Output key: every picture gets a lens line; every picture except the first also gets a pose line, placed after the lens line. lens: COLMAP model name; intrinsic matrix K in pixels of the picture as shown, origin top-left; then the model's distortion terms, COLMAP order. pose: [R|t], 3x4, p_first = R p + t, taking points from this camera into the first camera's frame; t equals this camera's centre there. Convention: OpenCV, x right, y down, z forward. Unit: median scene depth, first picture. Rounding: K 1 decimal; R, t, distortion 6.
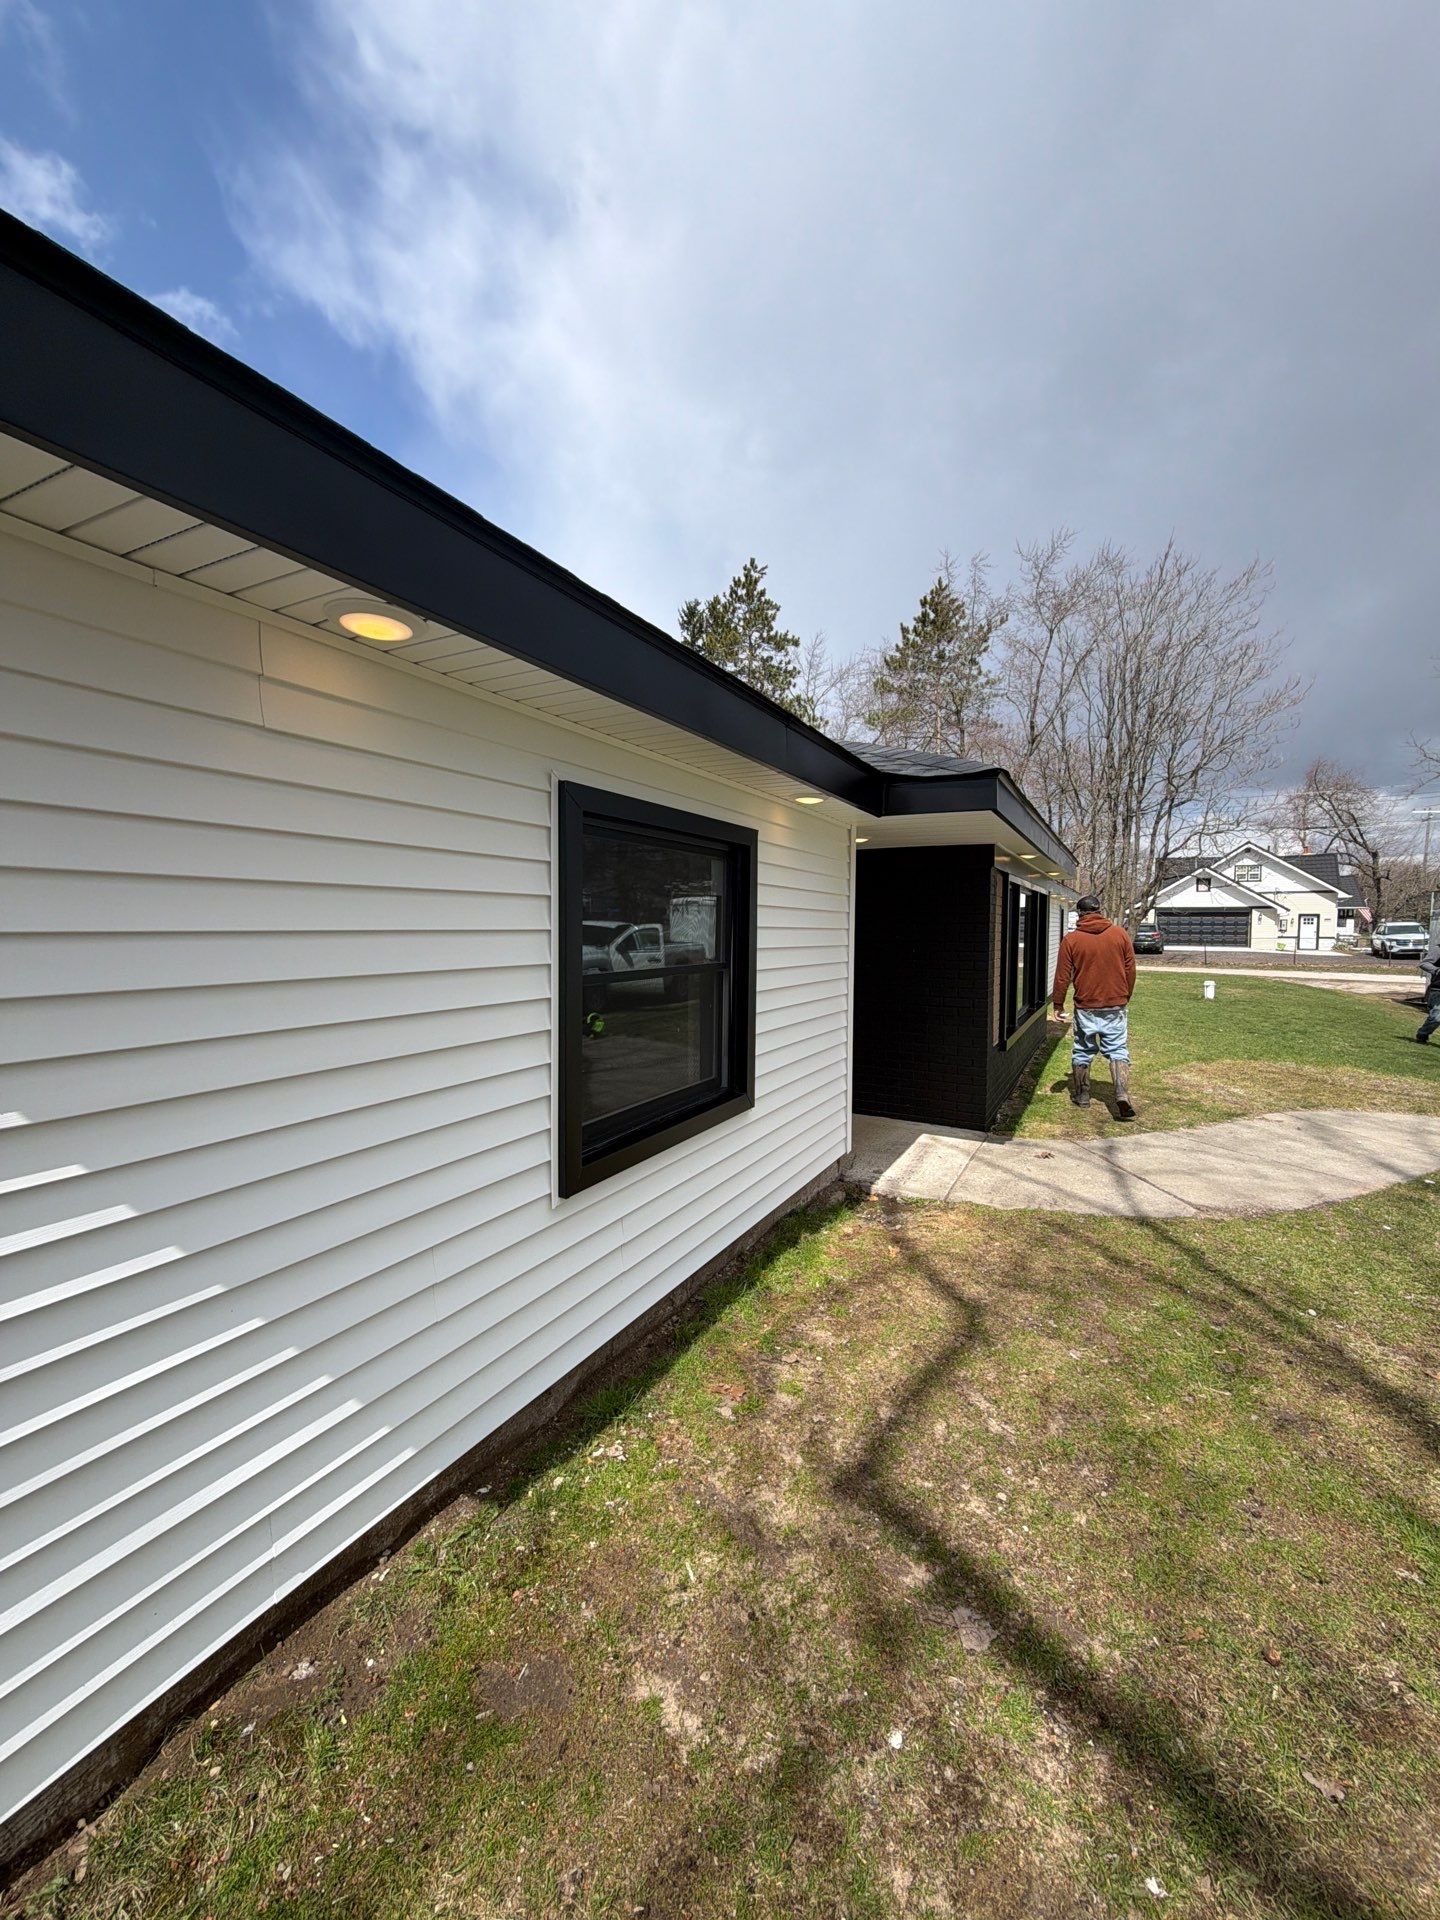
lens RADIAL K [[758.4, 0, 728.6], [0, 758.4, 962.5], [0, 0, 1]] dist [-0.001132, -0.000060]
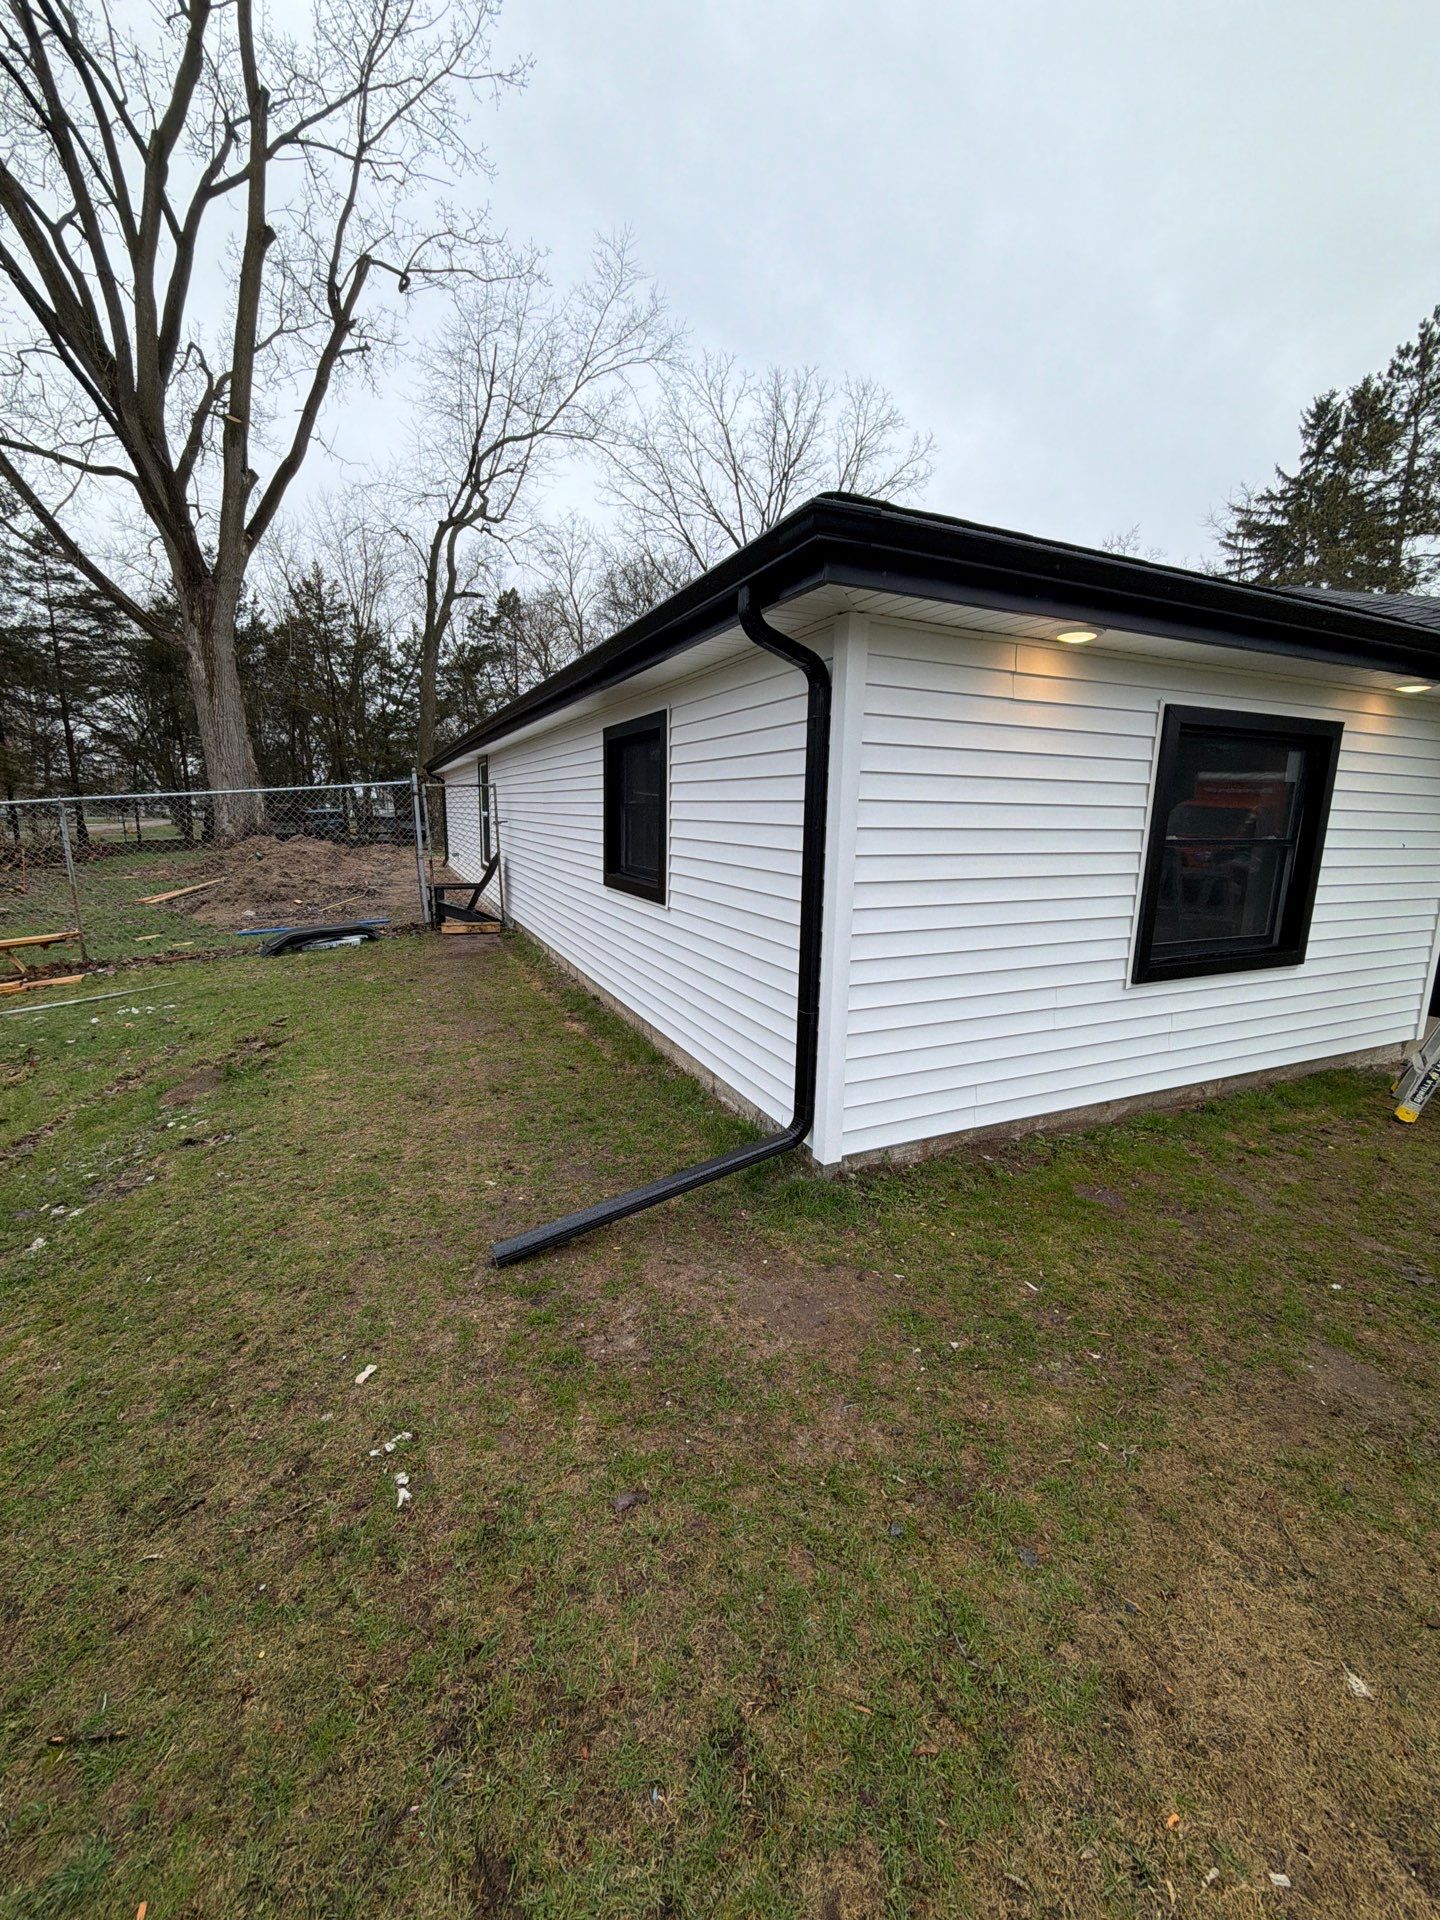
lens RADIAL K [[758.4, 0, 728.6], [0, 758.4, 962.5], [0, 0, 1]] dist [-0.001132, -0.000060]
pose [[0.792323, 0.122383, -0.597701, 0.029531], [-0.039088, 0.987844, 0.150452, 0.043658], [0.608849, -0.095843, 0.787475, -0.462508]]
